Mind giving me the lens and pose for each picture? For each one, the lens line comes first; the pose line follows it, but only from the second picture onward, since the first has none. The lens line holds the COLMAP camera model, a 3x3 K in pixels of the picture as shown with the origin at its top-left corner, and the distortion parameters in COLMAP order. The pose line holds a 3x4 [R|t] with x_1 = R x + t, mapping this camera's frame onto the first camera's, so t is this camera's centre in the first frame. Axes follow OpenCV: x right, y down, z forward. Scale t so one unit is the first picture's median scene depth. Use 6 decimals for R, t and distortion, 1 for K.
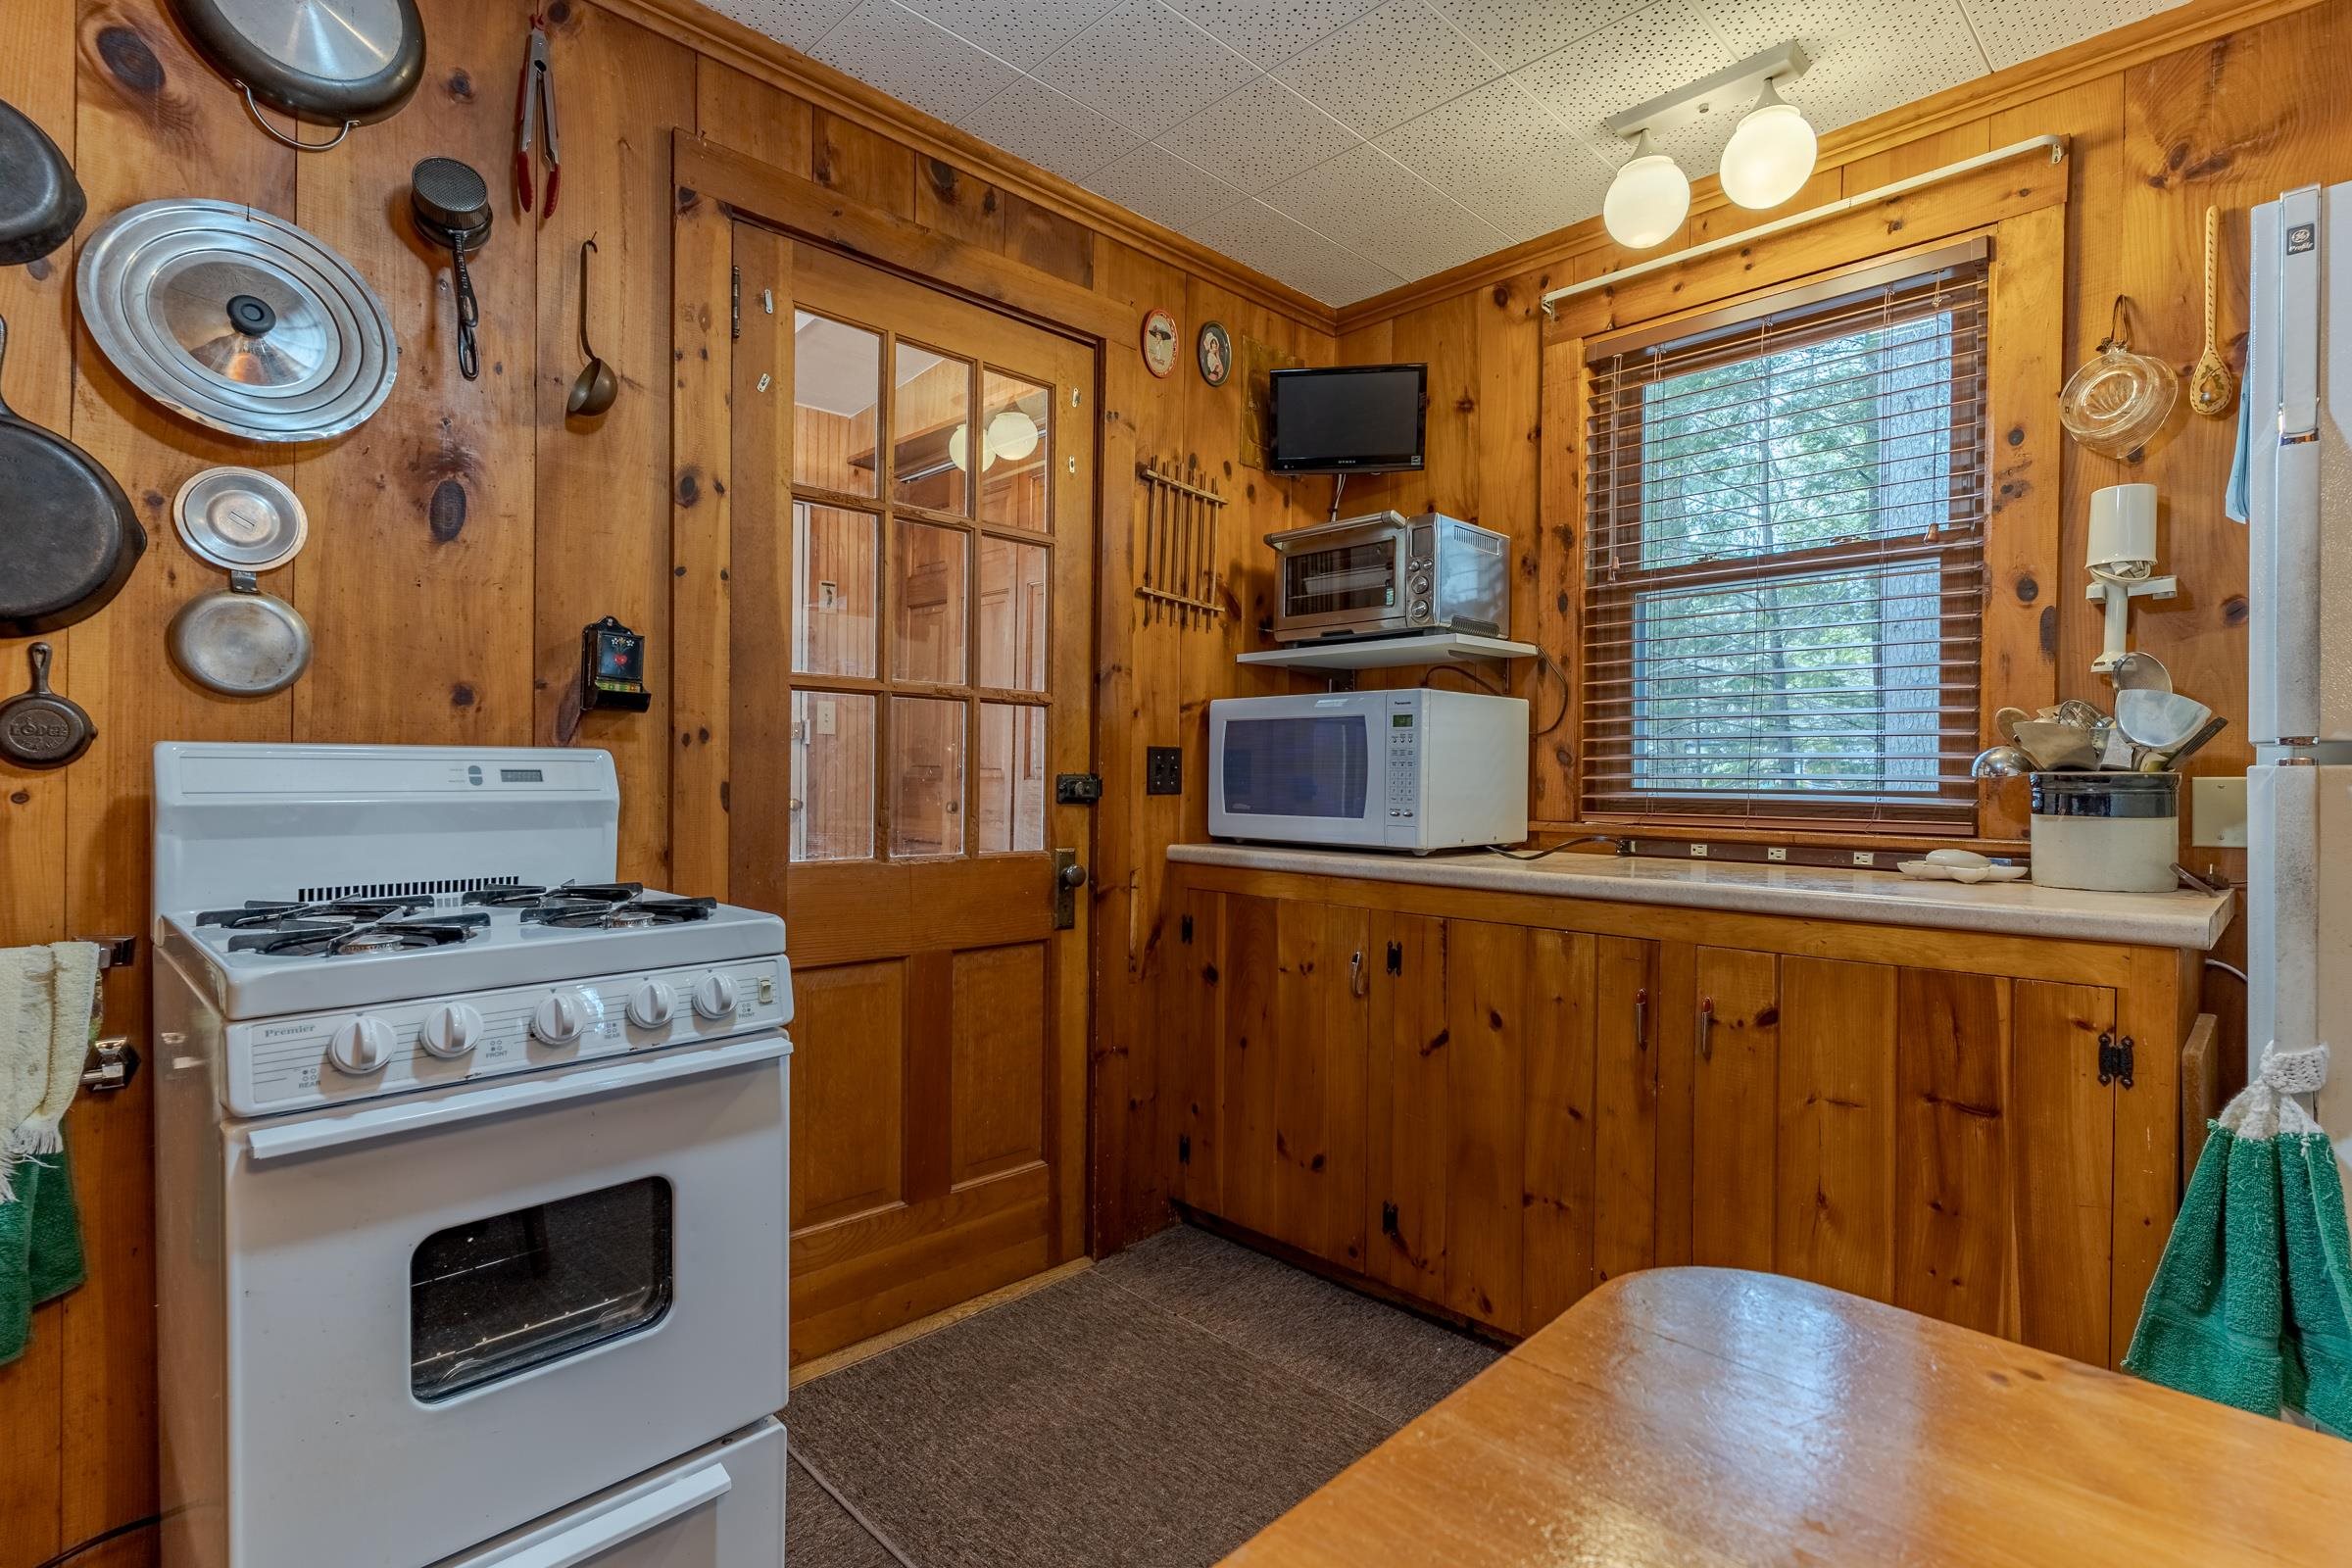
lens RADIAL K [[1117.4, 0, 1177.6], [0, 1117.4, 787.5], [0, 0, 1]] dist [0.001971, 0.000229]
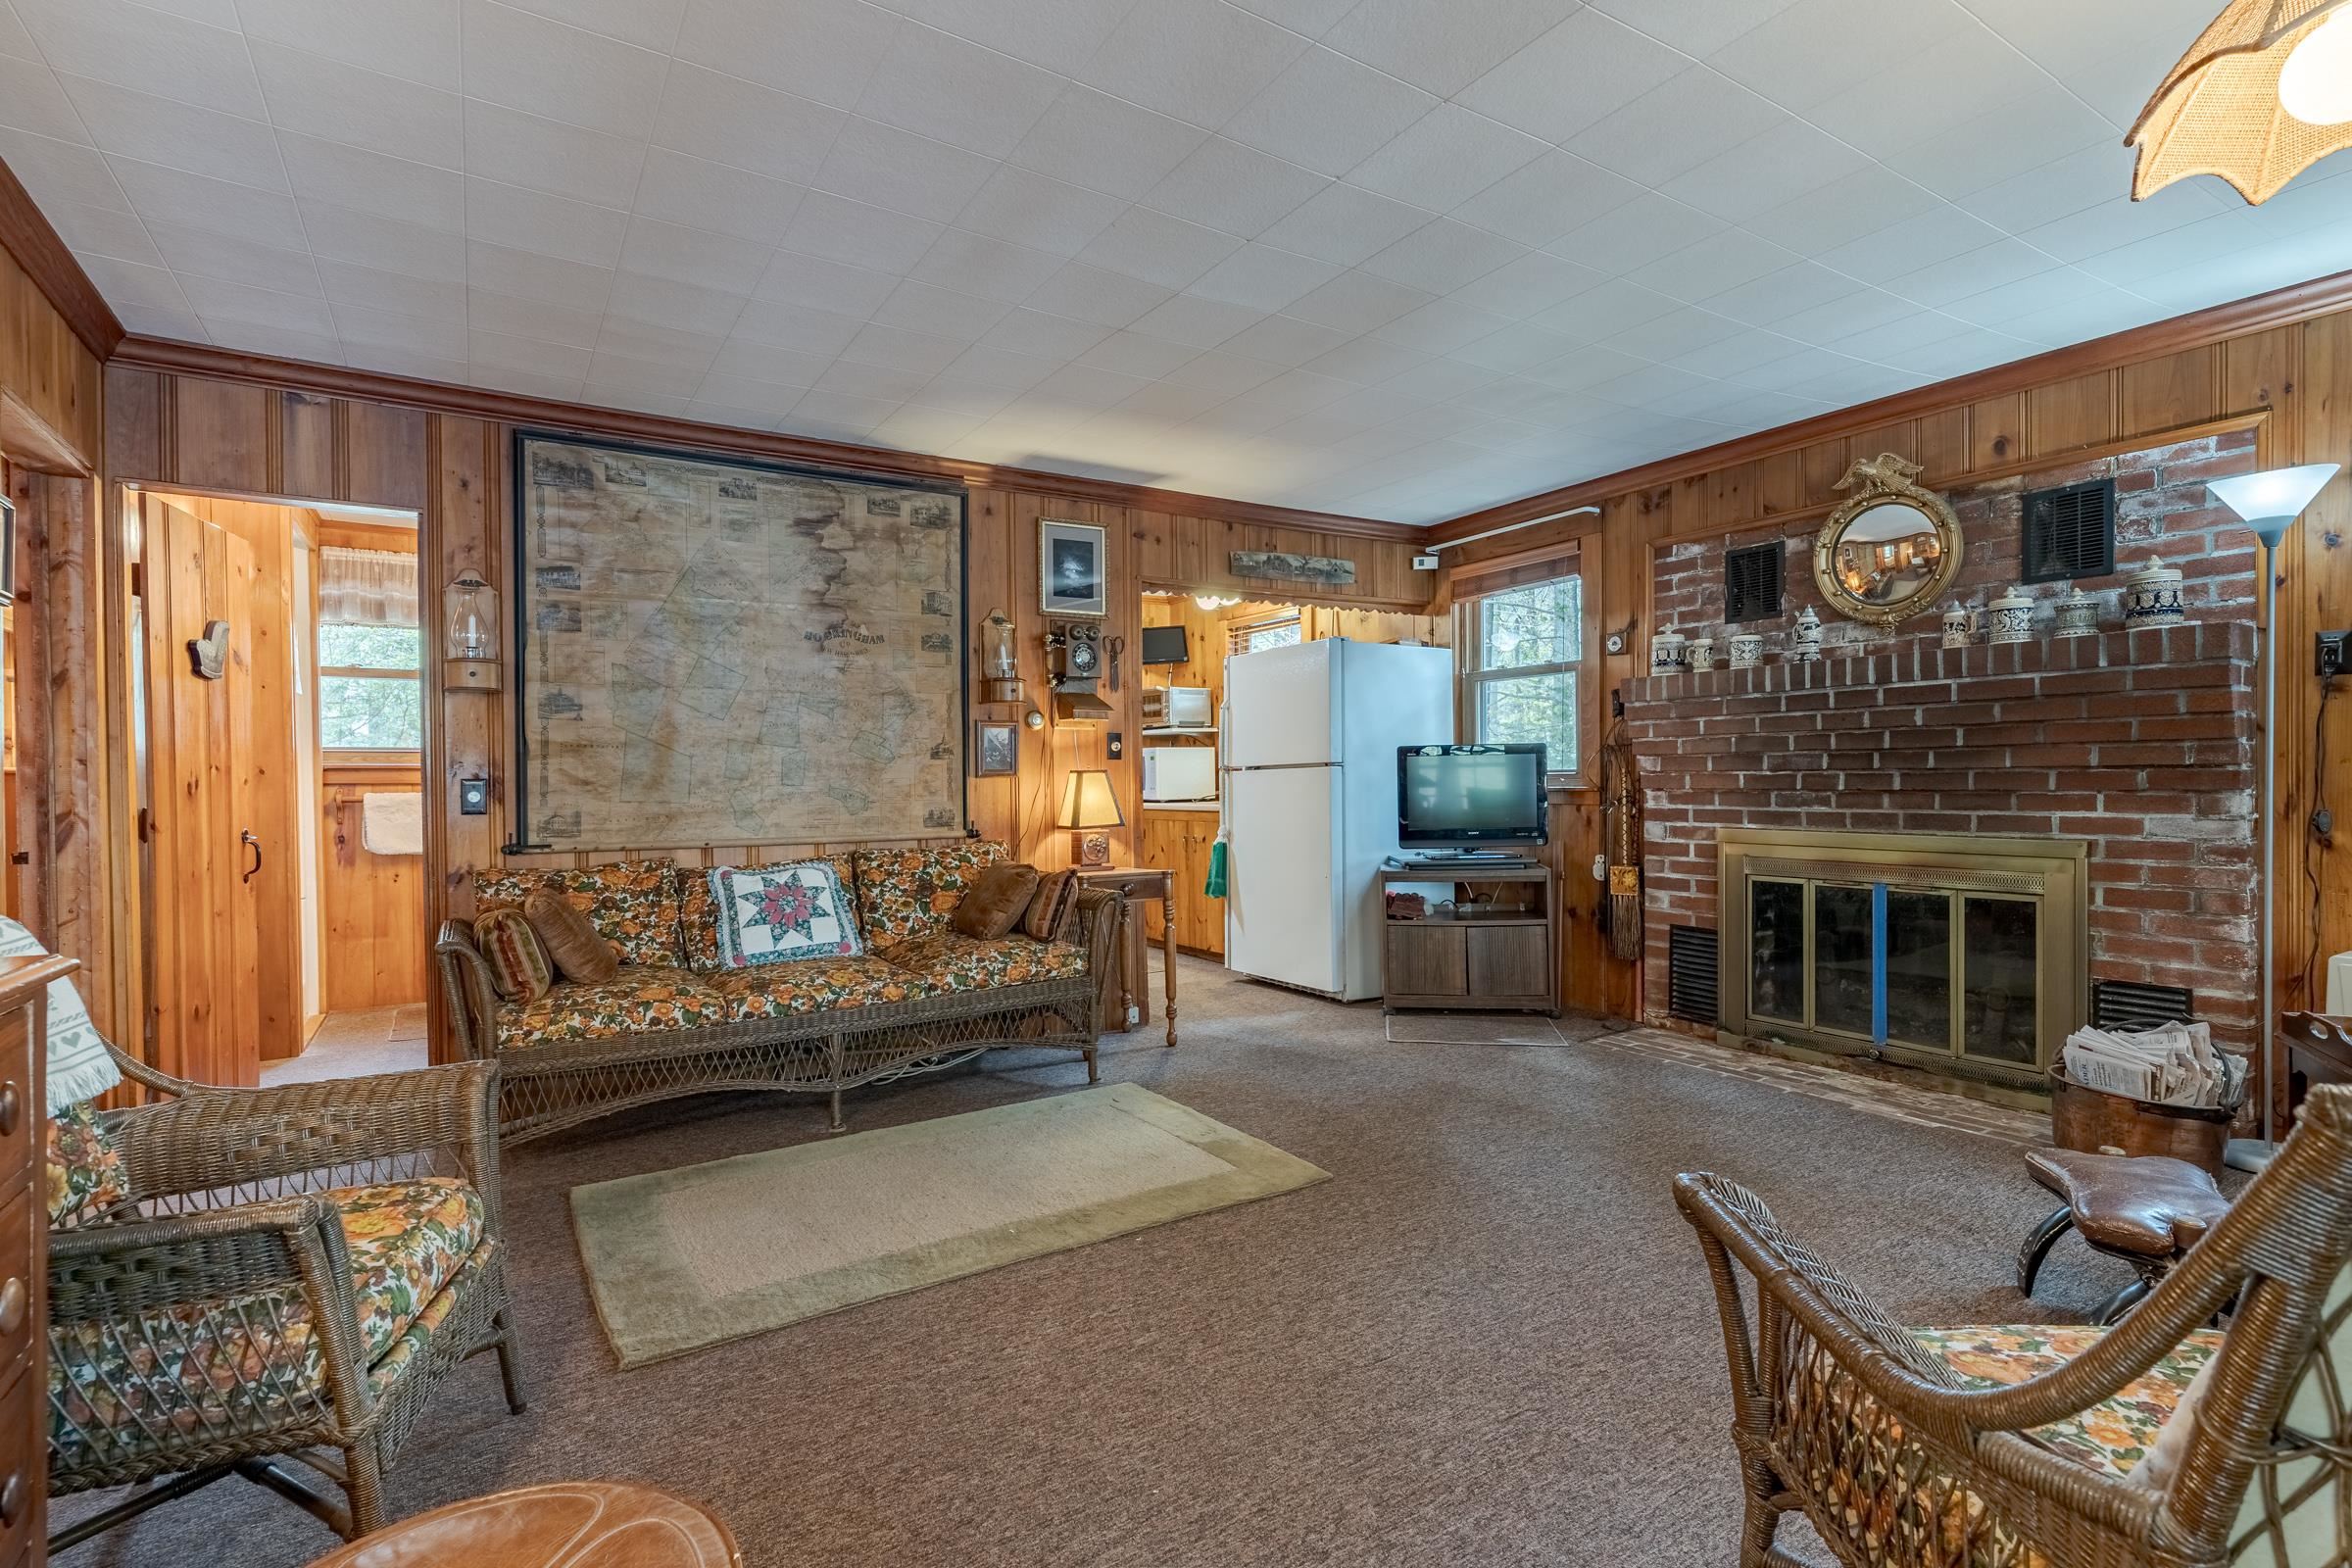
lens RADIAL K [[1117.4, 0, 1177.6], [0, 1117.4, 787.5], [0, 0, 1]] dist [0.001971, 0.000229]
pose [[0.975862, -0.022812, -0.217192, 1.059900], [0.022803, 0.999737, -0.002548, 0.033406], [0.217193, -0.002466, 0.976126, -2.251493]]
